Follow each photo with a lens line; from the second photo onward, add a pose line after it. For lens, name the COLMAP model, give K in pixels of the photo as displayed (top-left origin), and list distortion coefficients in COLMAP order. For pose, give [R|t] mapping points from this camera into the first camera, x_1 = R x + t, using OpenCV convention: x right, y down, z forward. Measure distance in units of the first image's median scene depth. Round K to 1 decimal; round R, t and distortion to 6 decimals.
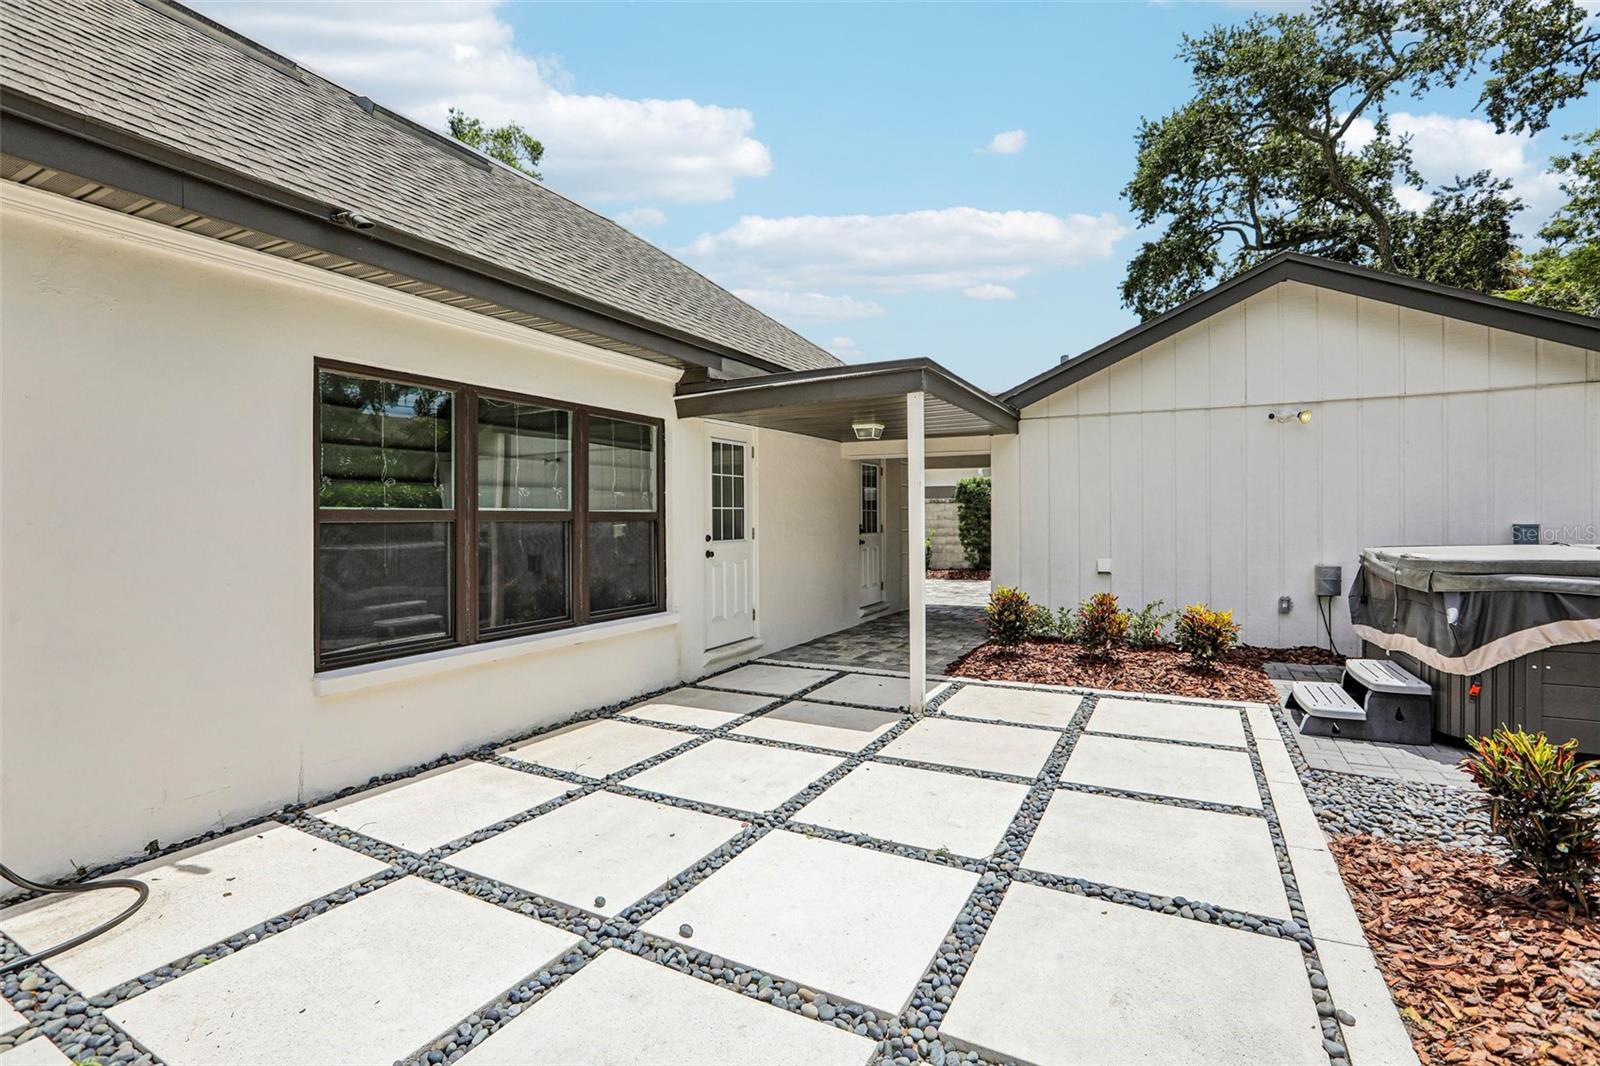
lens RADIAL K [[736.0, 0, 798.2], [0, 736.0, 527.4], [0, 0, 1]] dist [-0.005584, 0.000263]
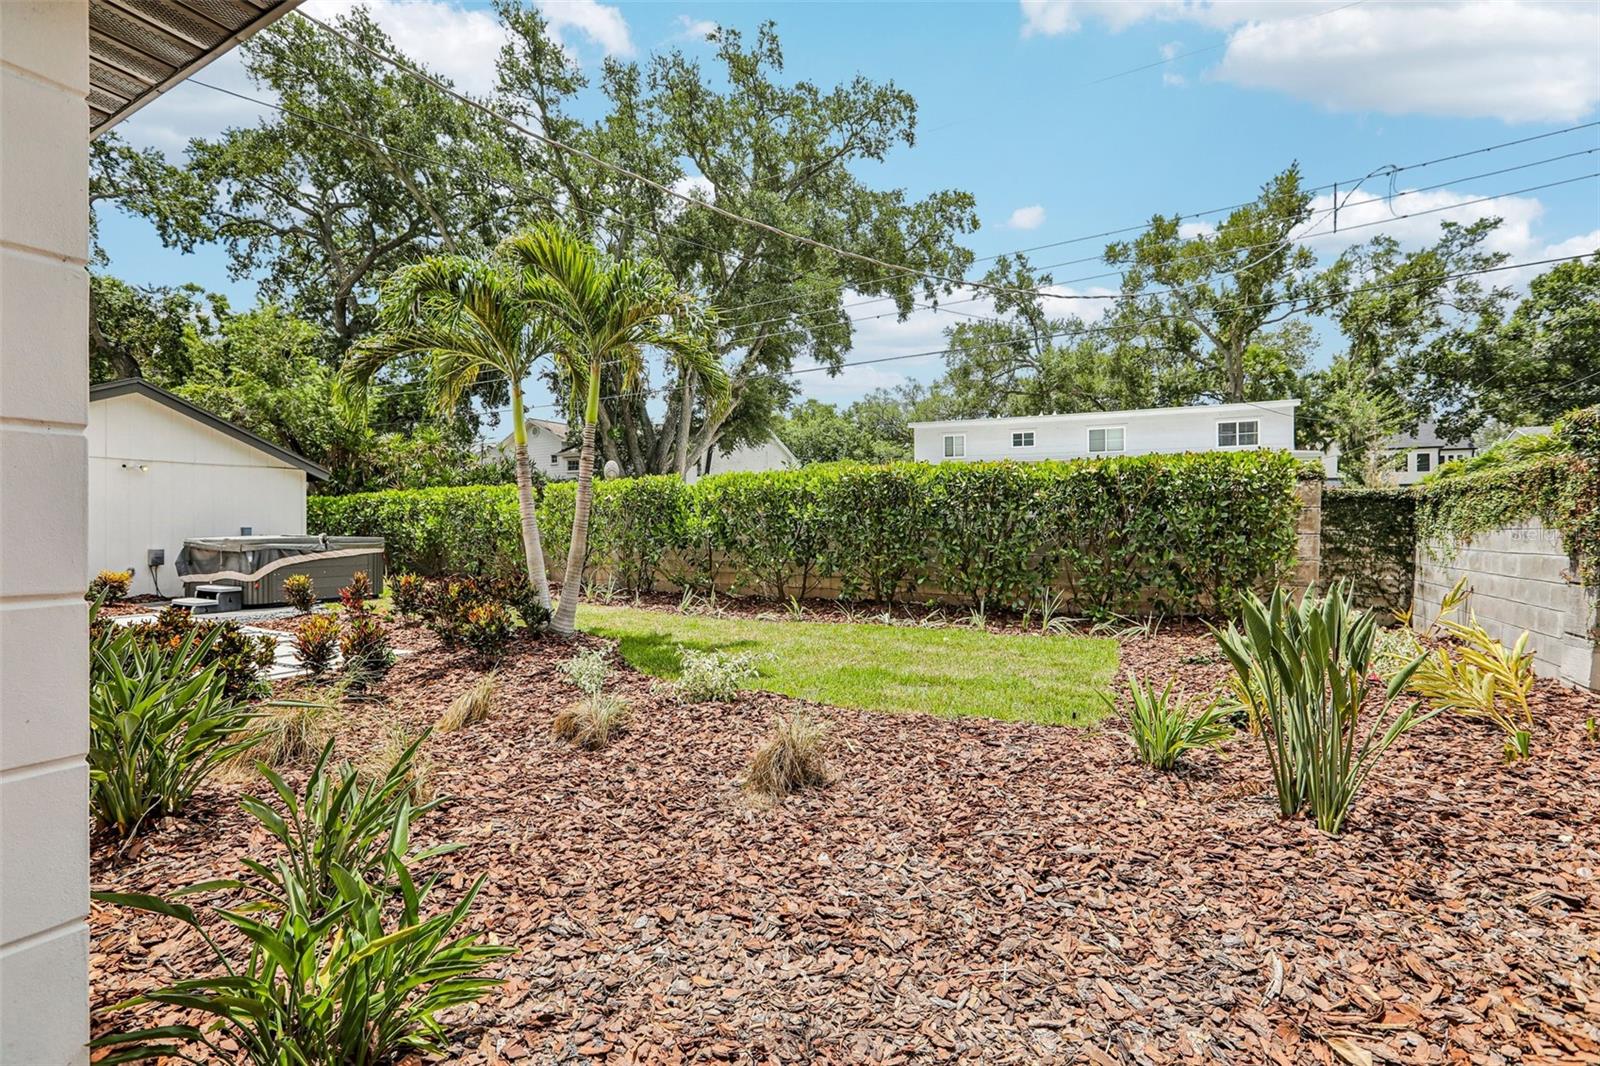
lens RADIAL K [[736.0, 0, 800.7], [0, 736.0, 529.5], [0, 0, 1]] dist [-0.005584, 0.000263]
pose [[0.032285, 0.000399, 0.999479, -1.254552], [-0.001226, 0.999999, -0.000360, 0.001786], [-0.999478, -0.001214, 0.032285, -0.817036]]
